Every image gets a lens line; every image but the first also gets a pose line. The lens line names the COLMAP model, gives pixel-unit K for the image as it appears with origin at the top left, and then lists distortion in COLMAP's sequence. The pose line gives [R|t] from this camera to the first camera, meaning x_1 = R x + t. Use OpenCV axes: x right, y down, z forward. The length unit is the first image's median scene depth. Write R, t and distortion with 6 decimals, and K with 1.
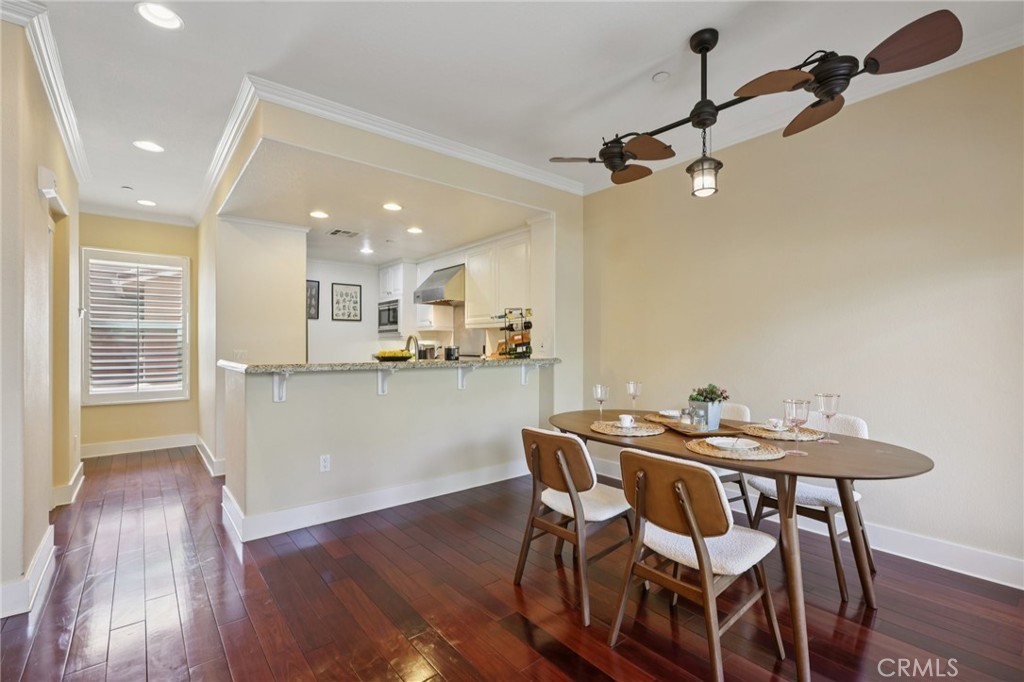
lens RADIAL K [[457.9, 0, 514.5], [0, 457.9, 346.7], [0, 0, 1]] dist [-0.022903, 0.013635]
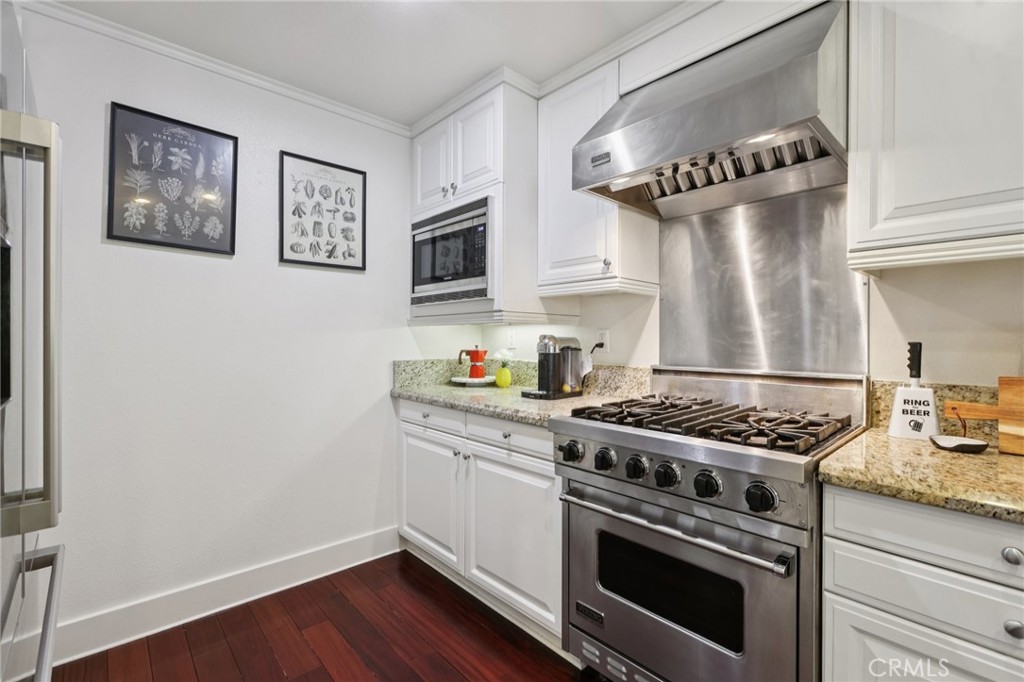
lens RADIAL K [[455.3, 0, 512.0], [0, 455.3, 341.0], [0, 0, 1]] dist [-0.010279, 0.015185]
pose [[0.998587, 0.005722, 0.052838, -0.243799], [-0.005924, 0.999976, 0.003677, -0.002605], [-0.052816, -0.003984, 0.998596, 0.649237]]
